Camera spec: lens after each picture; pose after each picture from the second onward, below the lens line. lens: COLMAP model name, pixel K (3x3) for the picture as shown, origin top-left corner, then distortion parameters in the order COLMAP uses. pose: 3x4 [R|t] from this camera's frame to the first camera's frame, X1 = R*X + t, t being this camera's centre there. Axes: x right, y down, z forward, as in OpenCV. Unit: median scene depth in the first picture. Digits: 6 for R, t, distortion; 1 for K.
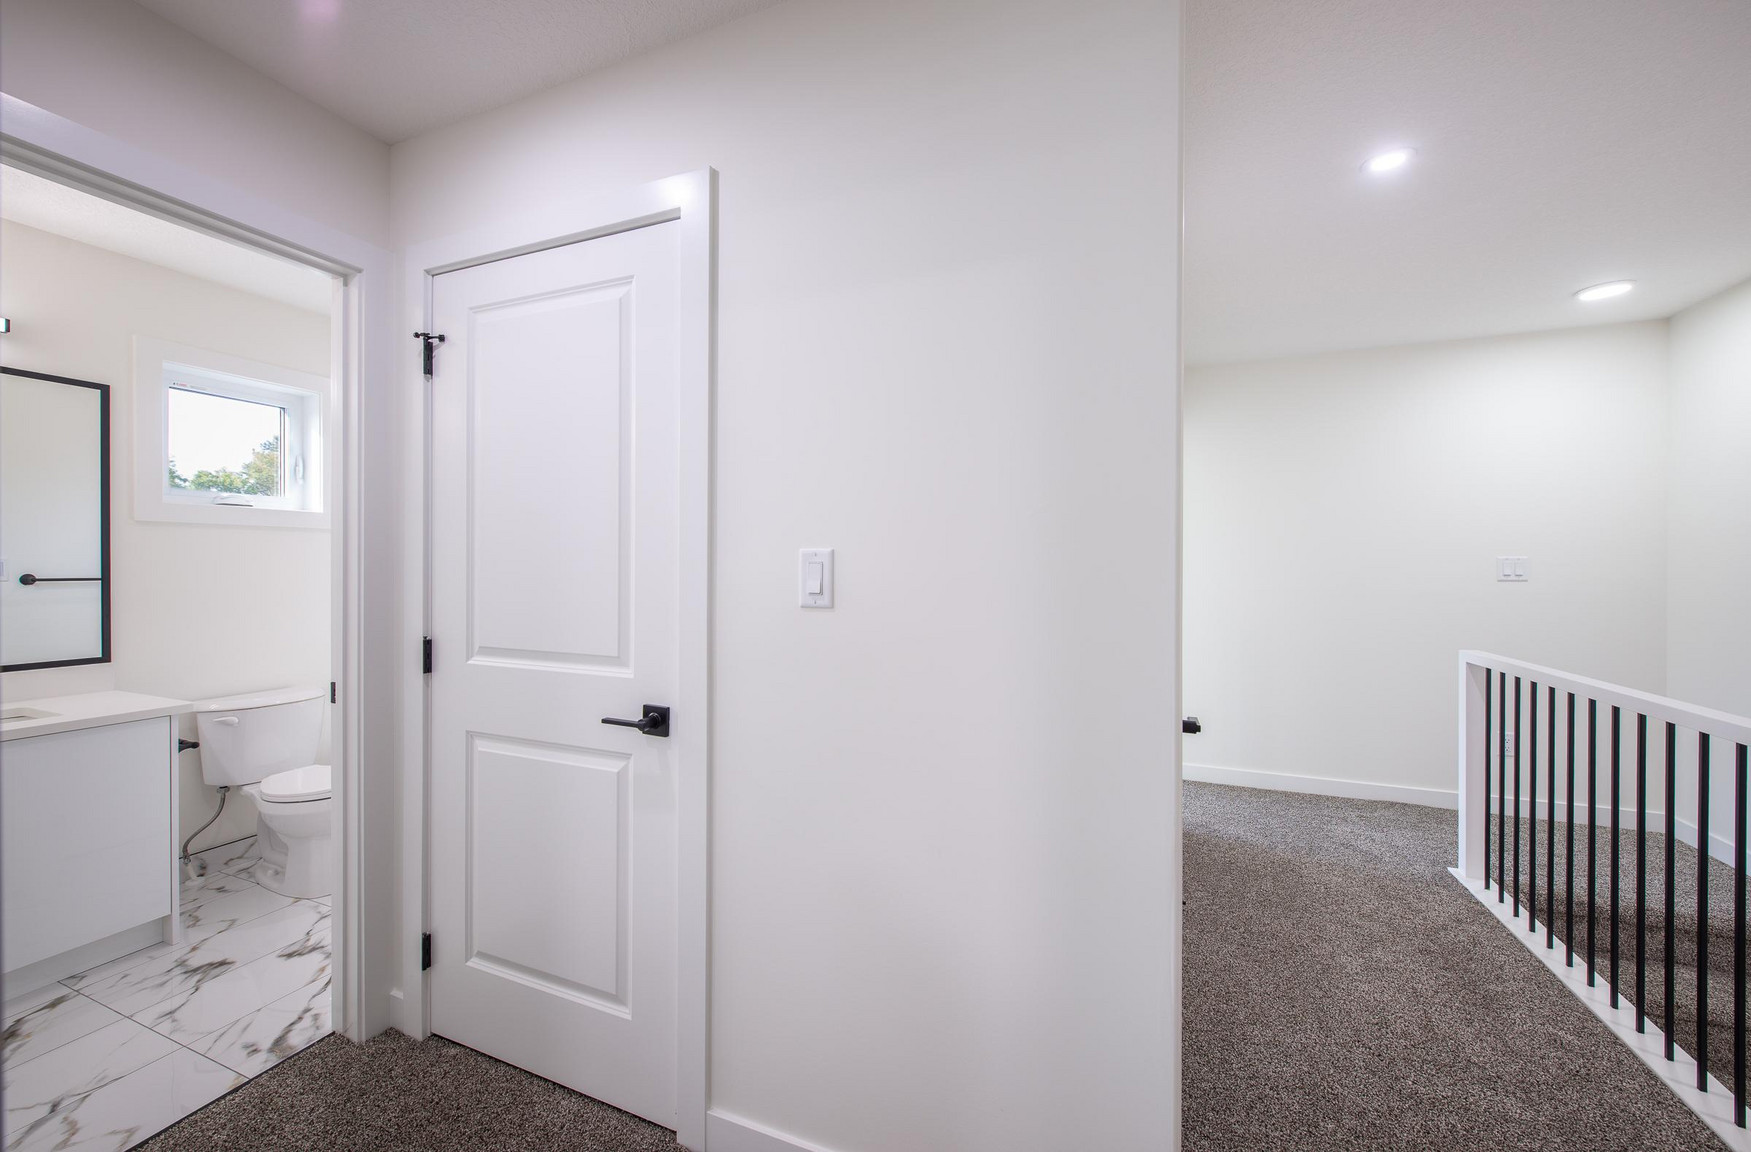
lens RADIAL K [[675.1, 0, 875.5], [0, 675.1, 576.0], [0, 0, 1]] dist [-0.001829, -0.000181]
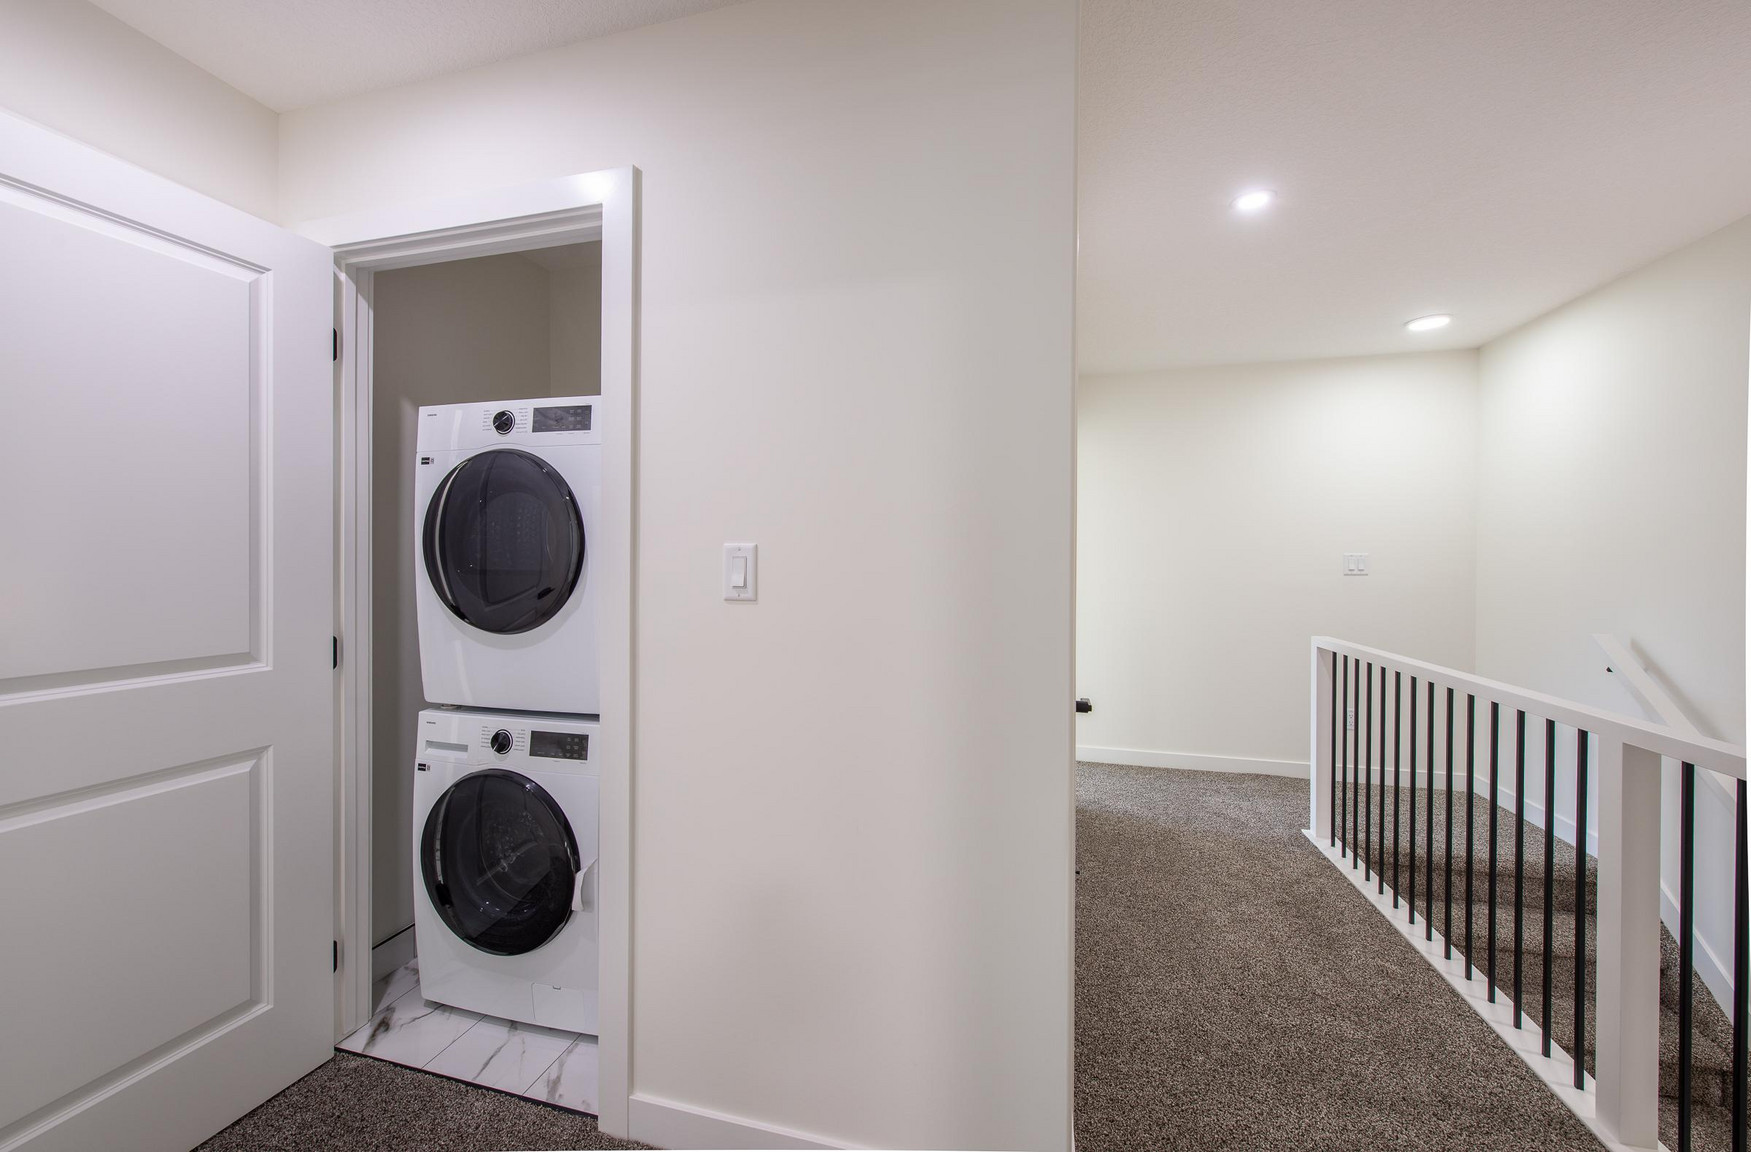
lens RADIAL K [[675.6, 0, 871.9], [0, 675.6, 574.7], [0, 0, 1]] dist [0.000417, -0.000154]
pose [[0.991582, -0.000017, 0.129477, -0.012099], [-0.000854, 0.999977, 0.006677, 0.000018], [-0.129475, -0.006731, 0.991560, -0.032519]]
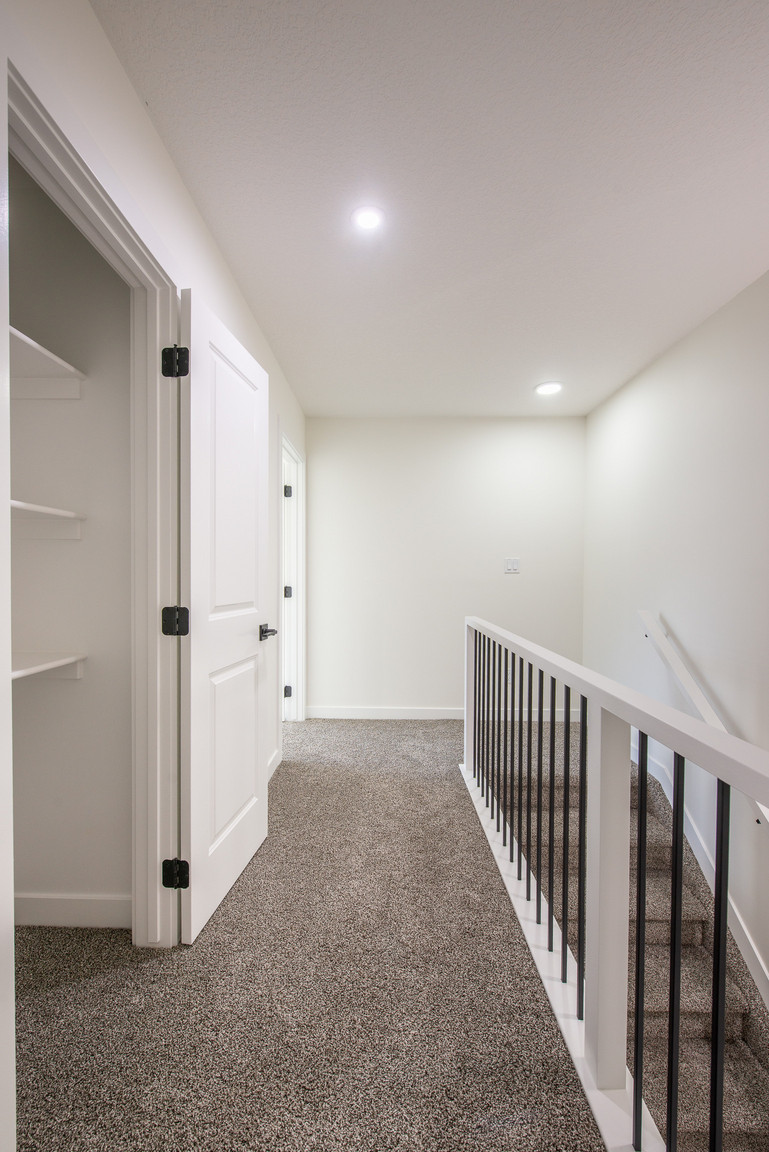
lens RADIAL K [[452.1, 0, 384.2], [0, 452.1, 592.6], [0, 0, 1]] dist [0.001664, -0.002089]
pose [[0.930895, -0.011383, 0.365109, 0.462029], [0.001568, 0.999630, 0.027166, 0.039692], [-0.365283, -0.024716, 0.930568, 0.199609]]
